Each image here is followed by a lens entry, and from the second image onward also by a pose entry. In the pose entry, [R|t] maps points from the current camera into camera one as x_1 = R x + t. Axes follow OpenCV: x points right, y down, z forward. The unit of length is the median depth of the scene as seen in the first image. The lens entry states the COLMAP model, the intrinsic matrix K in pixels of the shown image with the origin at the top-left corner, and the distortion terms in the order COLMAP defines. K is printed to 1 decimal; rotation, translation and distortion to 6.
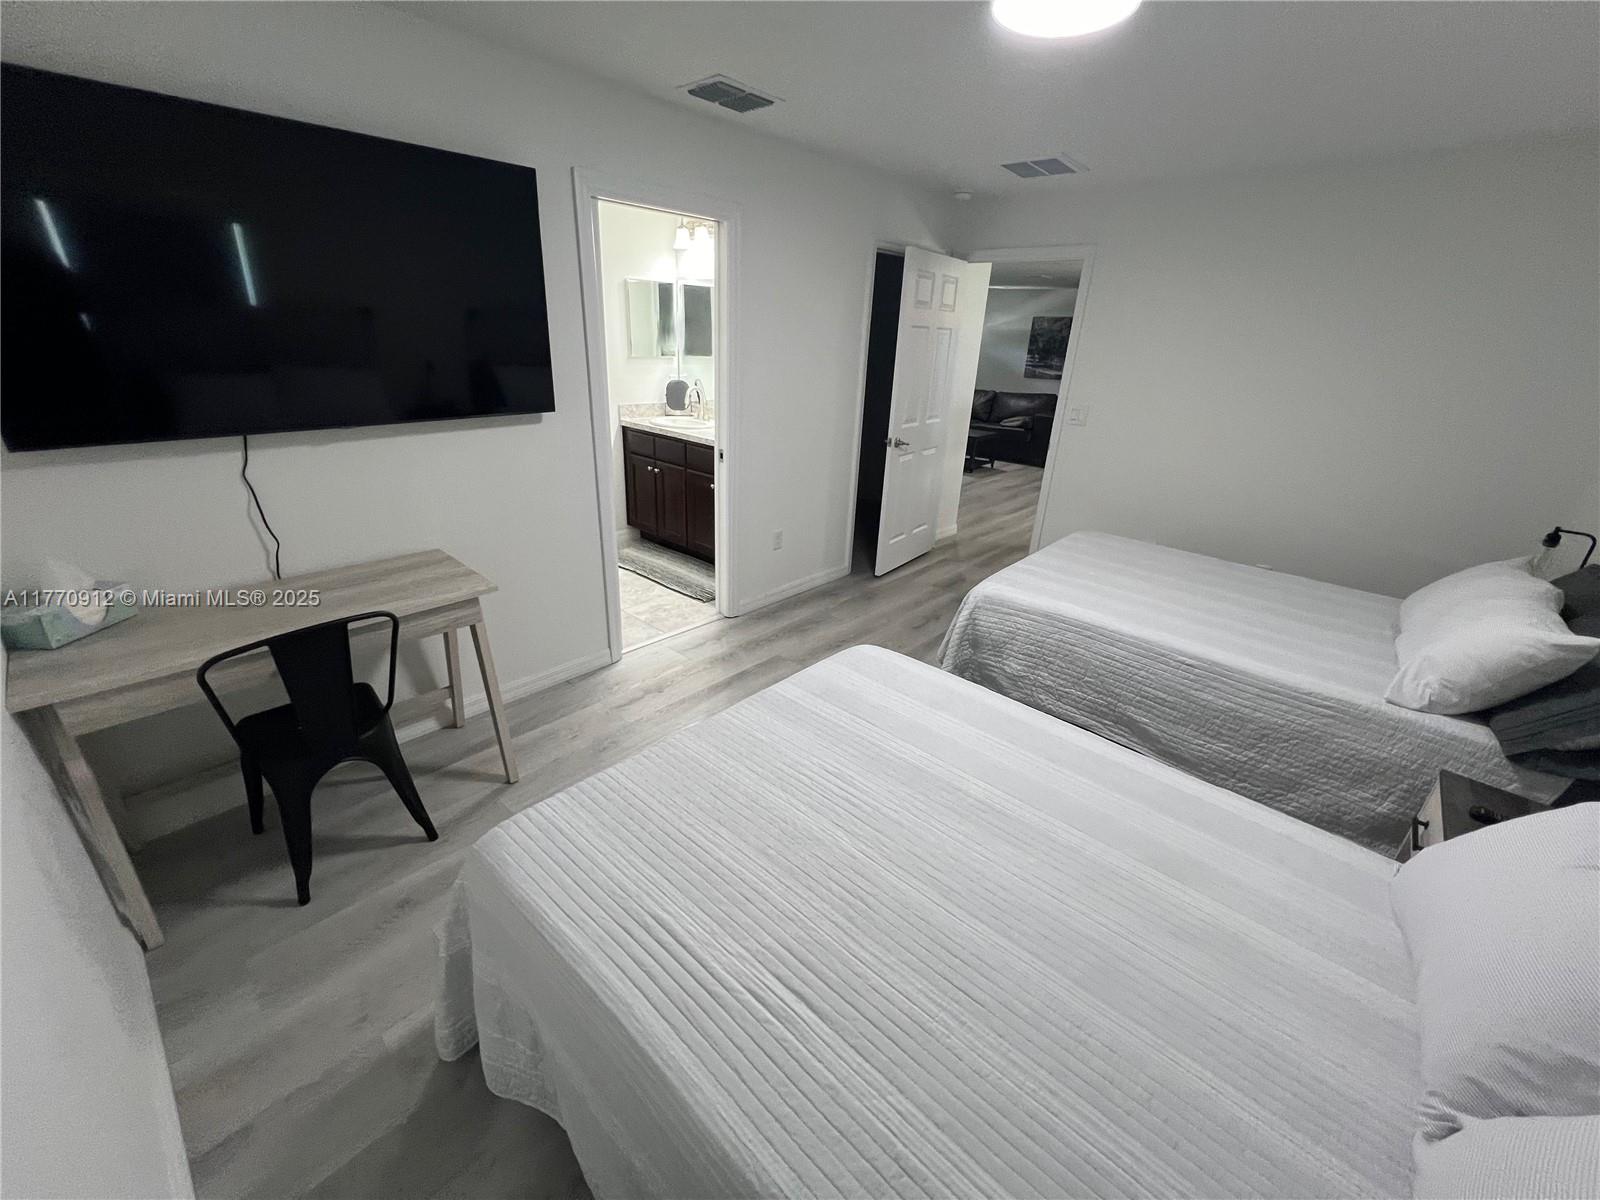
lens RADIAL K [[644.6, 0, 797.9], [0, 644.6, 598.1], [0, 0, 1]] dist [-0.002739, 0.000505]
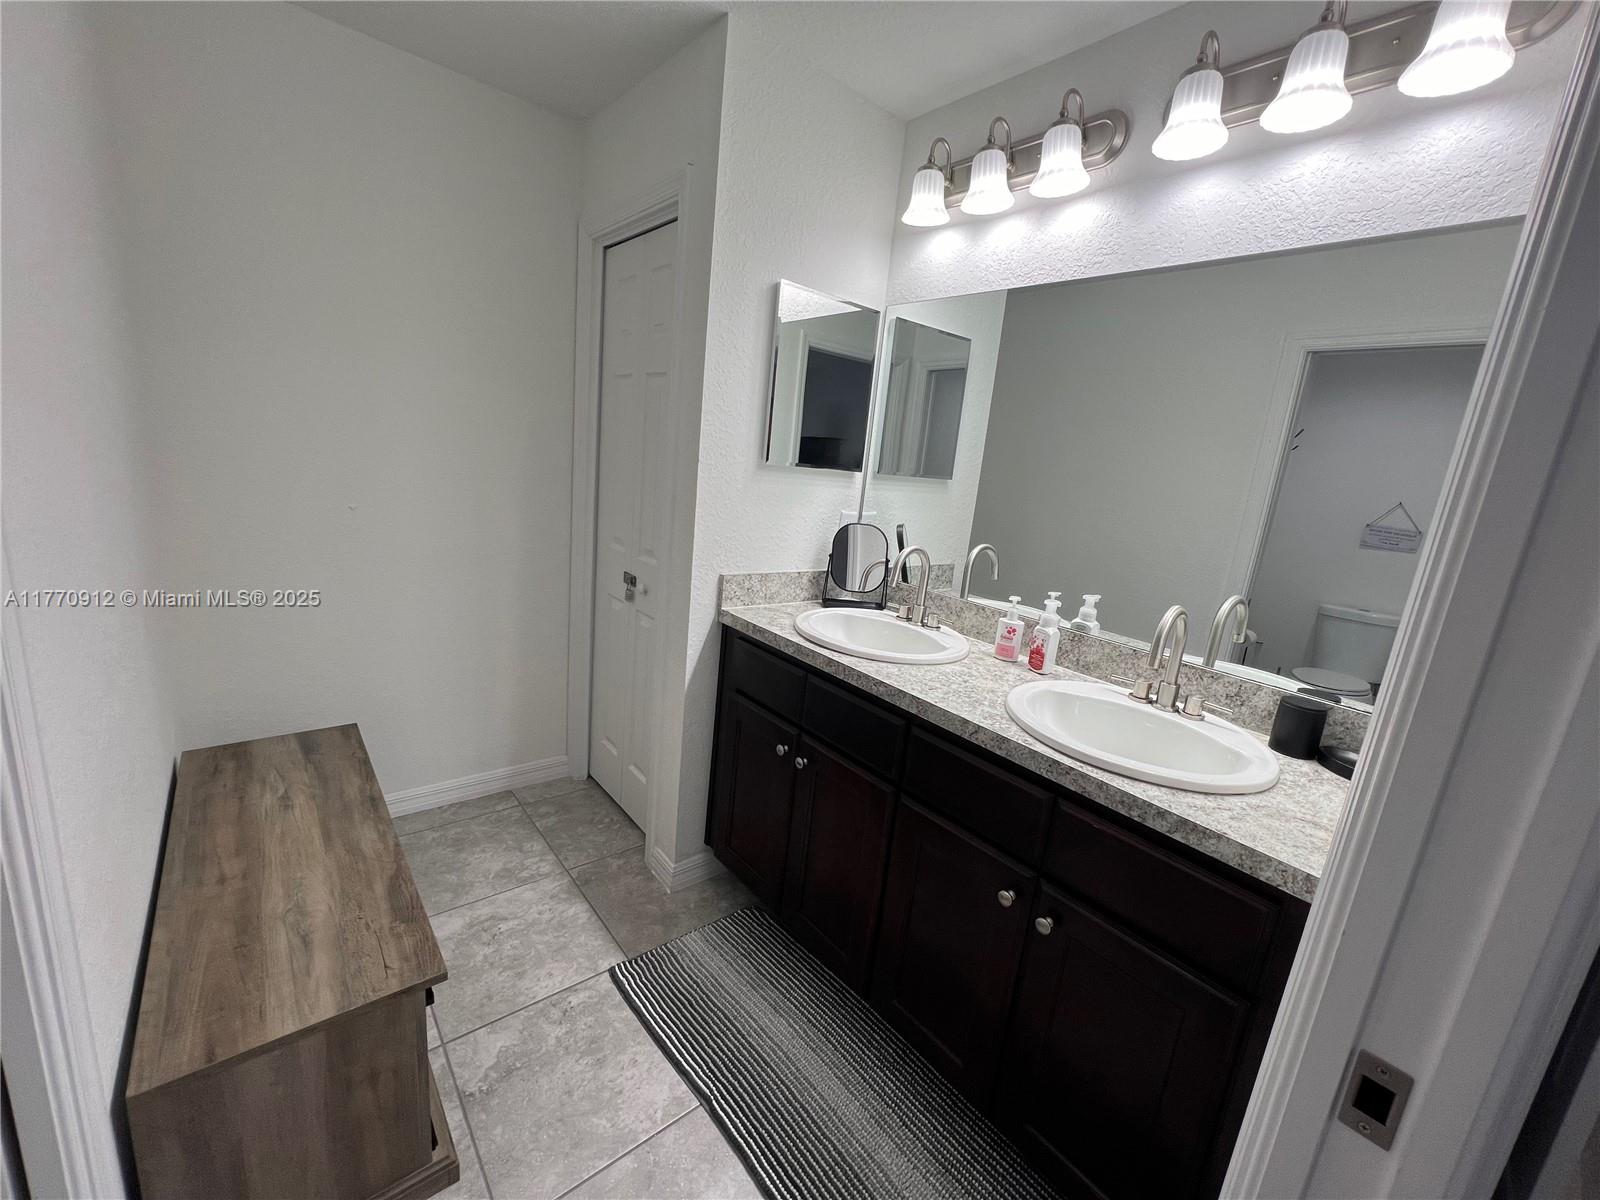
lens RADIAL K [[639.1, 0, 800.9], [0, 639.1, 601.8], [0, 0, 1]] dist [-0.000610, 0.000311]
pose [[0.989396, 0.081442, -0.120261, -0.175031], [-0.102082, 0.978921, -0.176899, -0.212536], [0.103319, 0.187299, 0.976854, 0.601317]]
